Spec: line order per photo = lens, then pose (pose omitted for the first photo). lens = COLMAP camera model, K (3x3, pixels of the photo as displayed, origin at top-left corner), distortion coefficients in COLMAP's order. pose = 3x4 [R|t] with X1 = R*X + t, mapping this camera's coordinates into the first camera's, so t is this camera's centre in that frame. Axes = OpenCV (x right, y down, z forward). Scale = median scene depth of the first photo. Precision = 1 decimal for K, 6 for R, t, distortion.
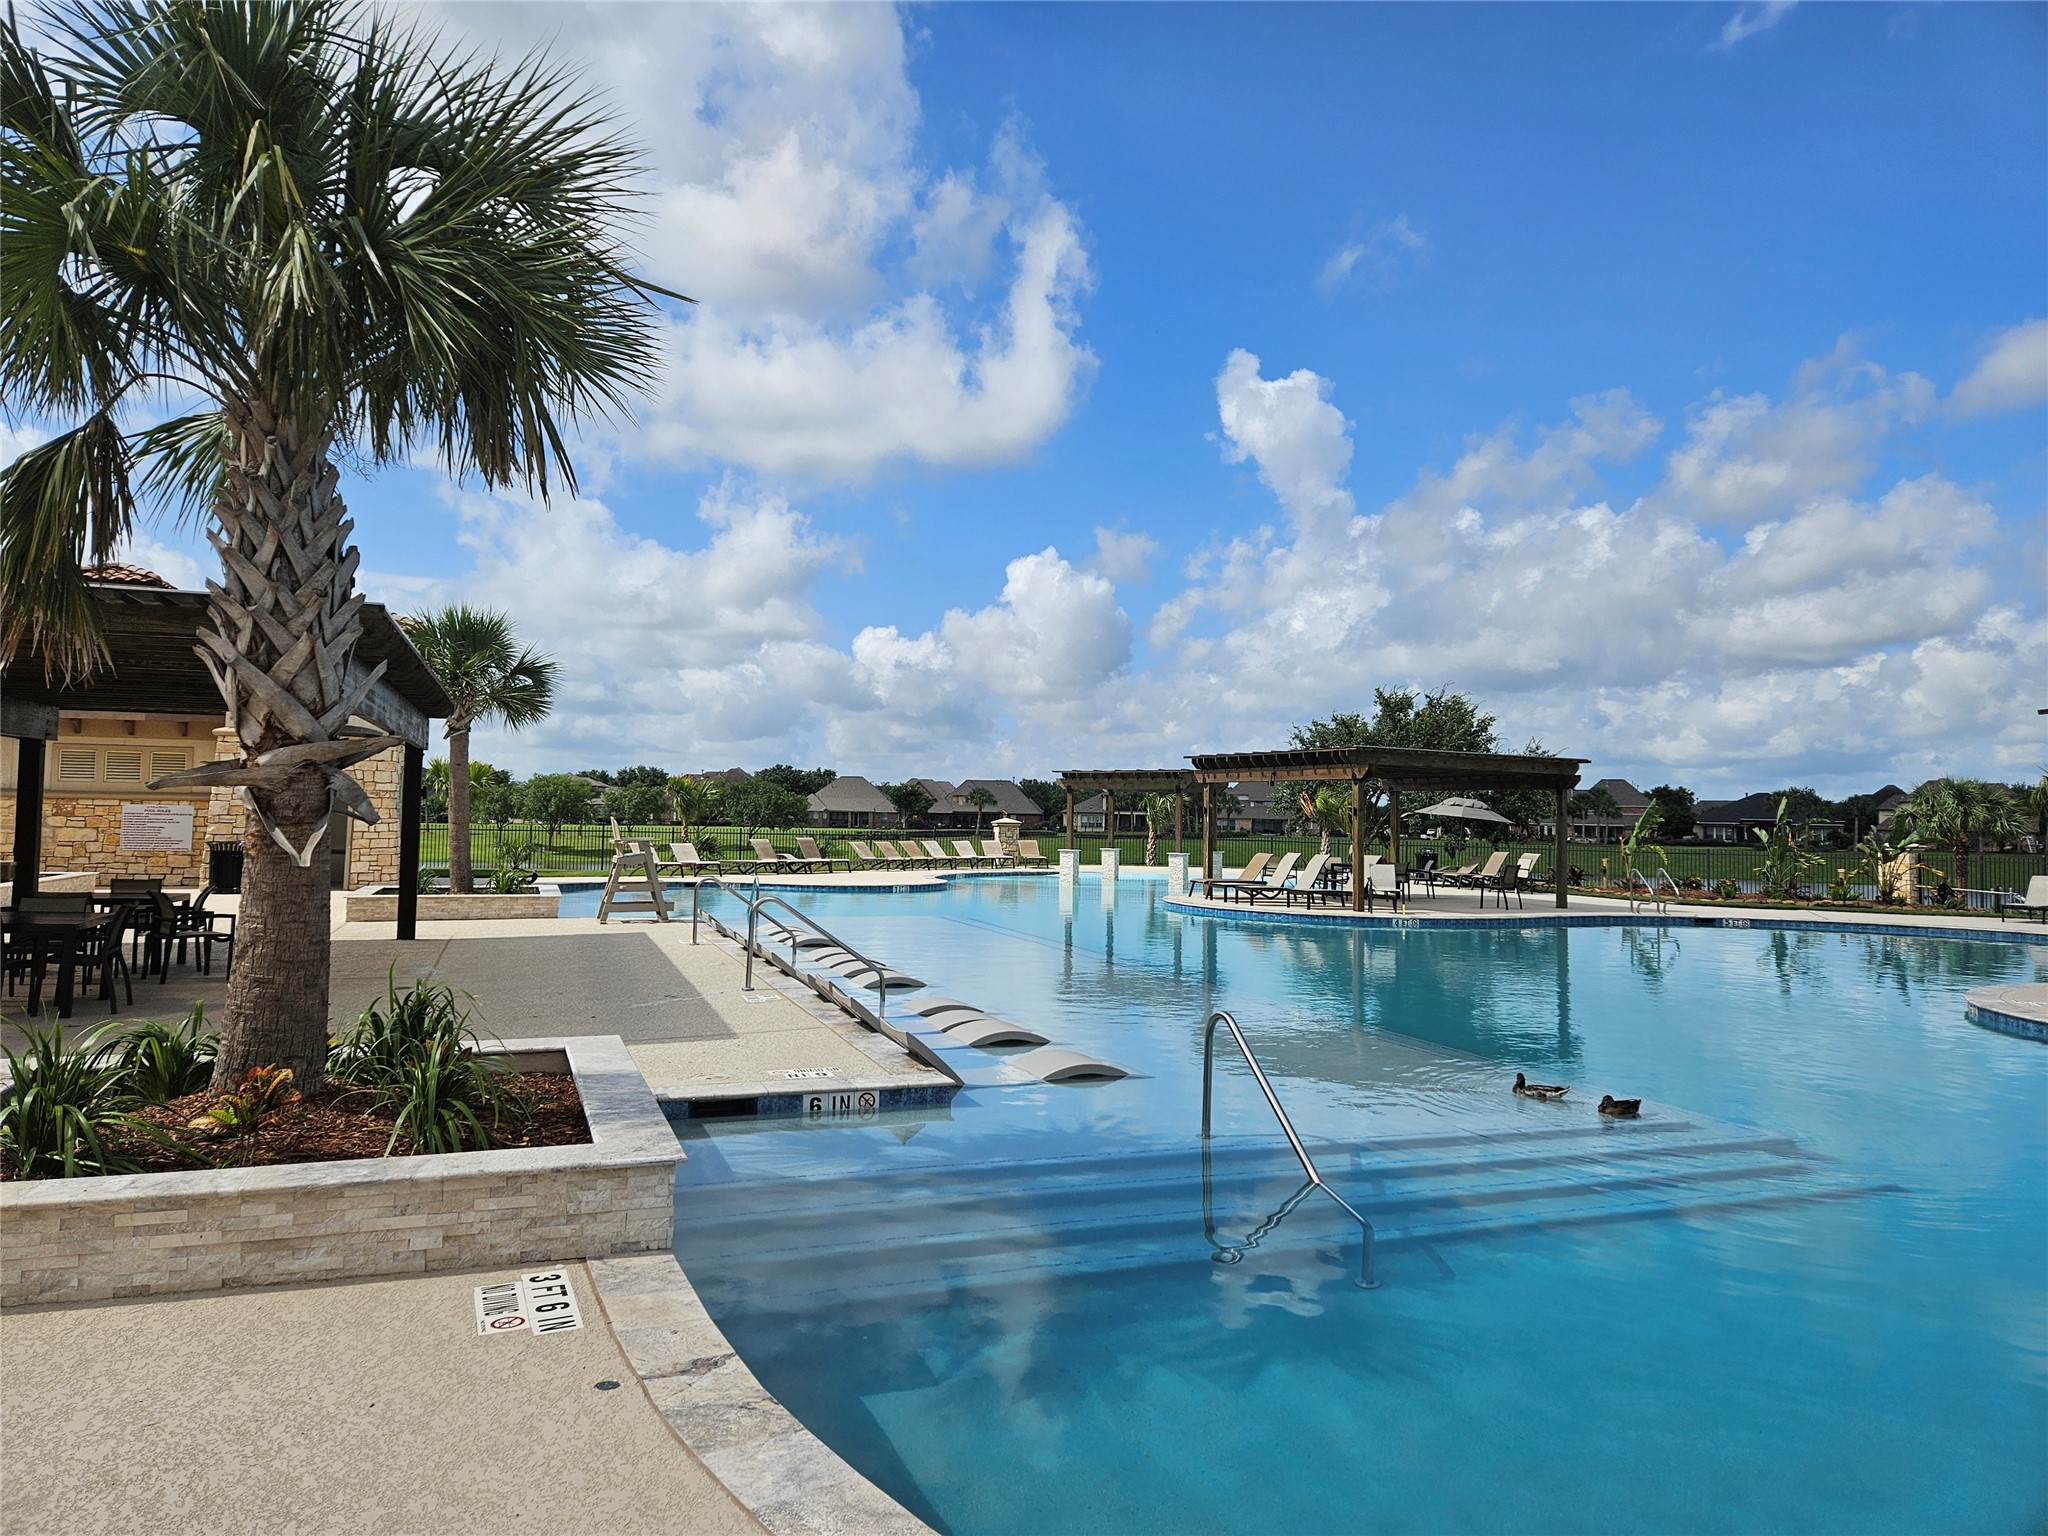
lens RADIAL K [[1365.3, 0, 1021.4], [0, 1365.3, 765.4], [0, 0, 1]] dist [0.011498, 0.002008]
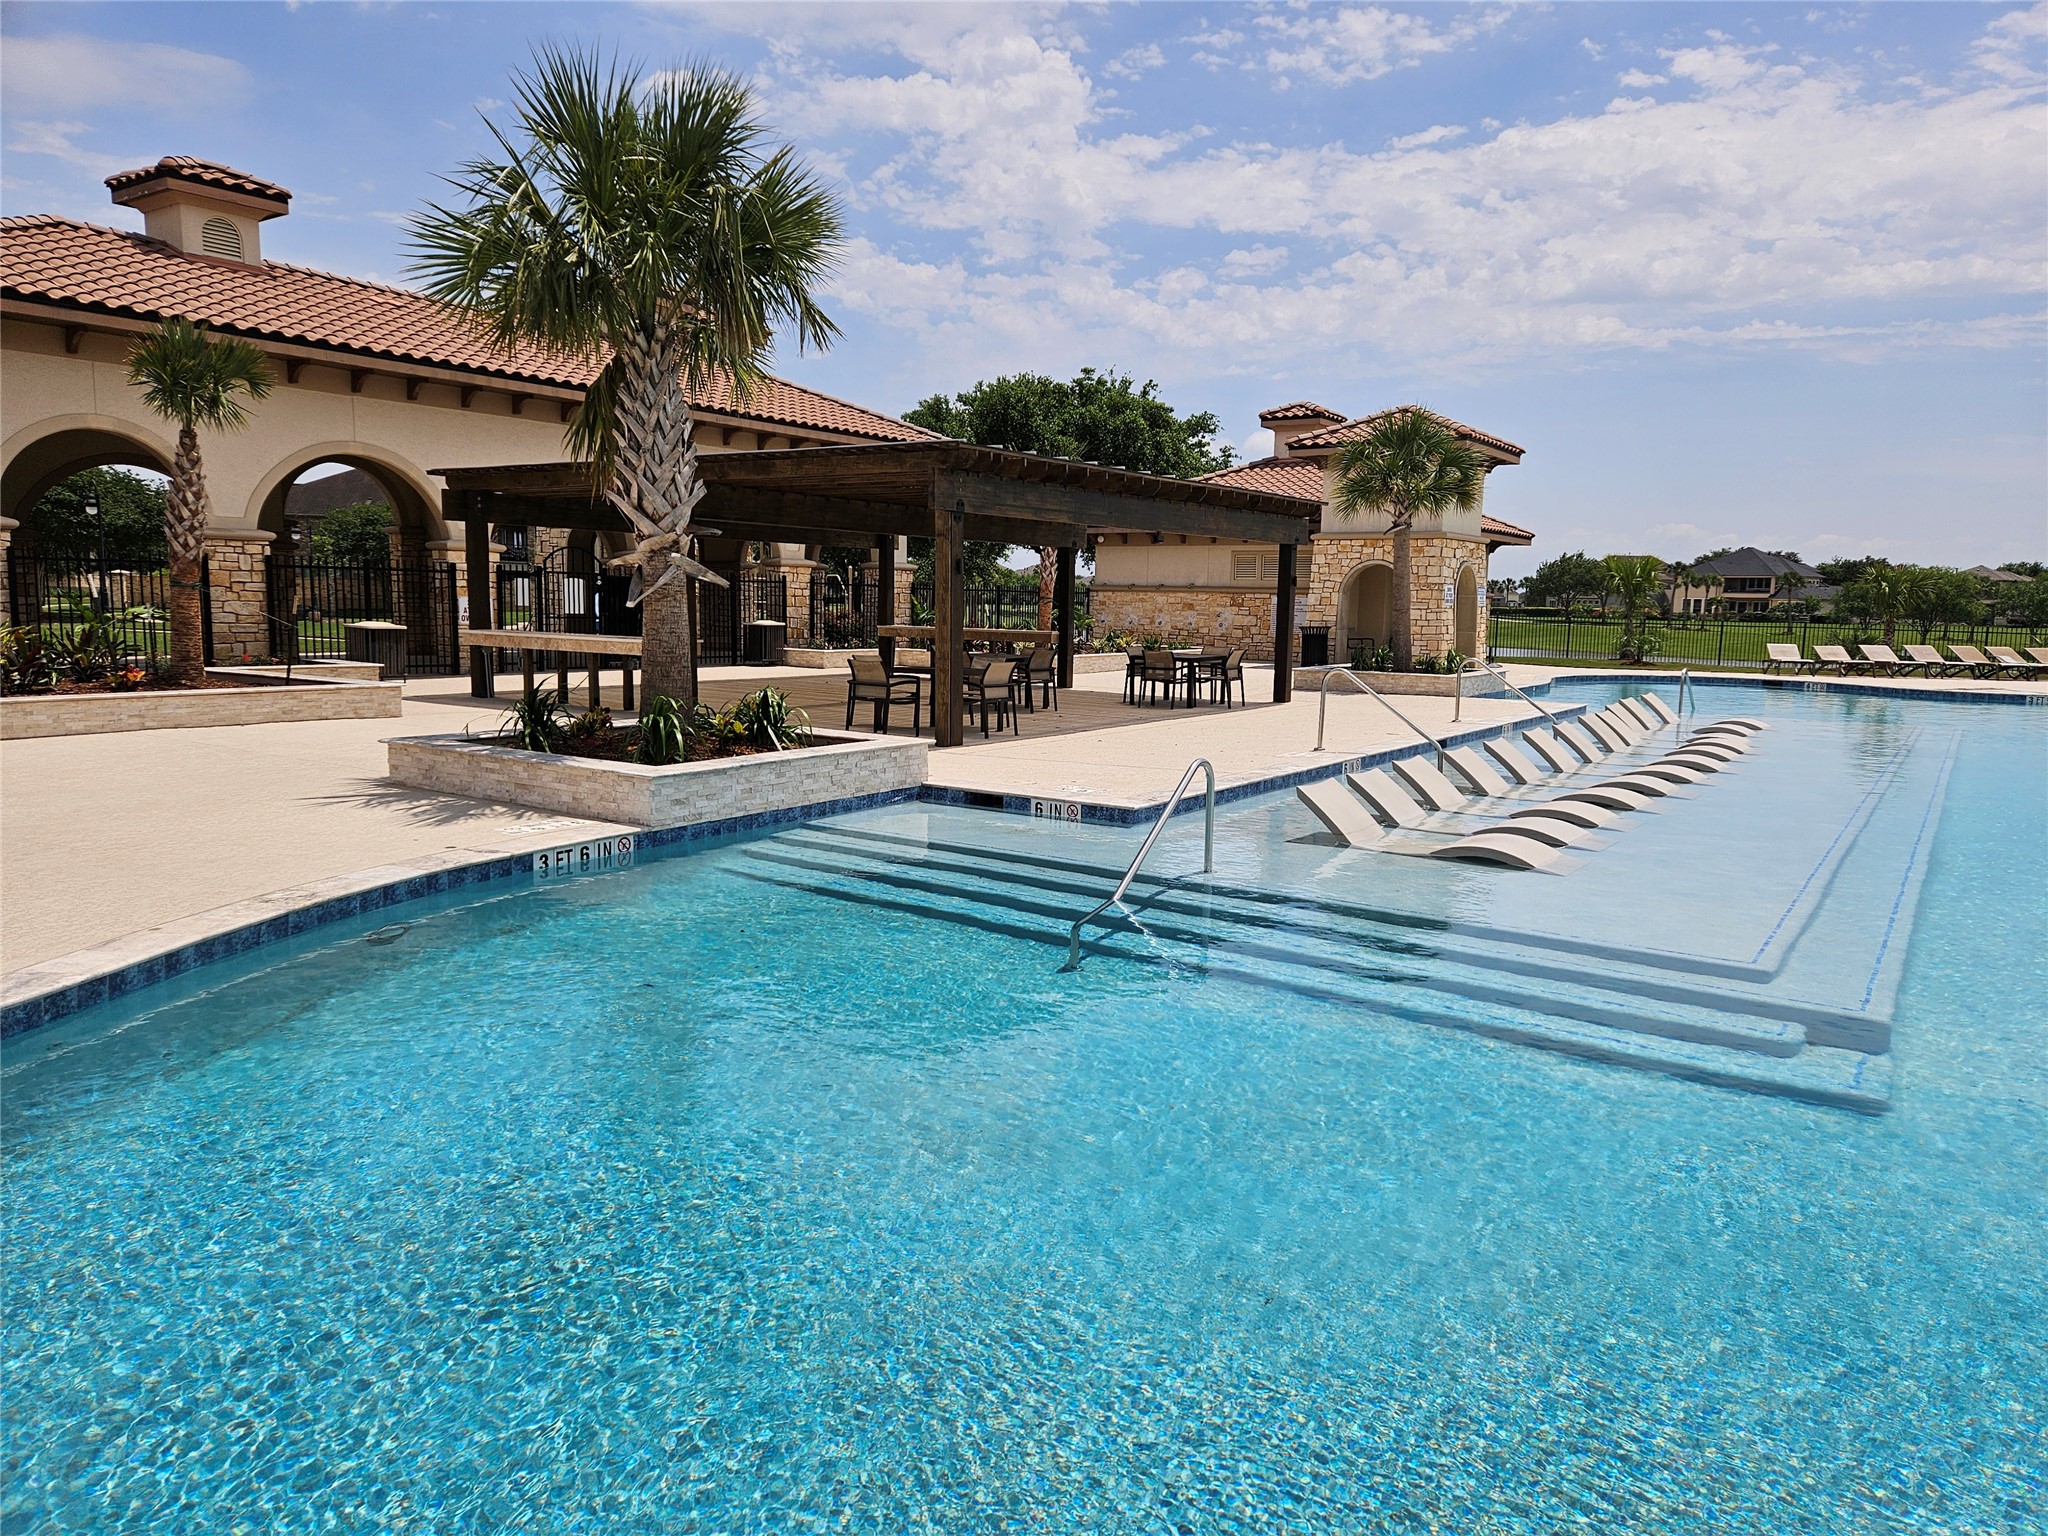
lens RADIAL K [[1365.3, 0, 1020.2], [0, 1365.3, 771.5], [0, 0, 1]] dist [0.011498, 0.002008]
pose [[0.589252, 0.097302, -0.802069, 0.854495], [0.023028, 0.990296, 0.137054, 0.035940], [0.807621, -0.099229, 0.581293, 0.232448]]
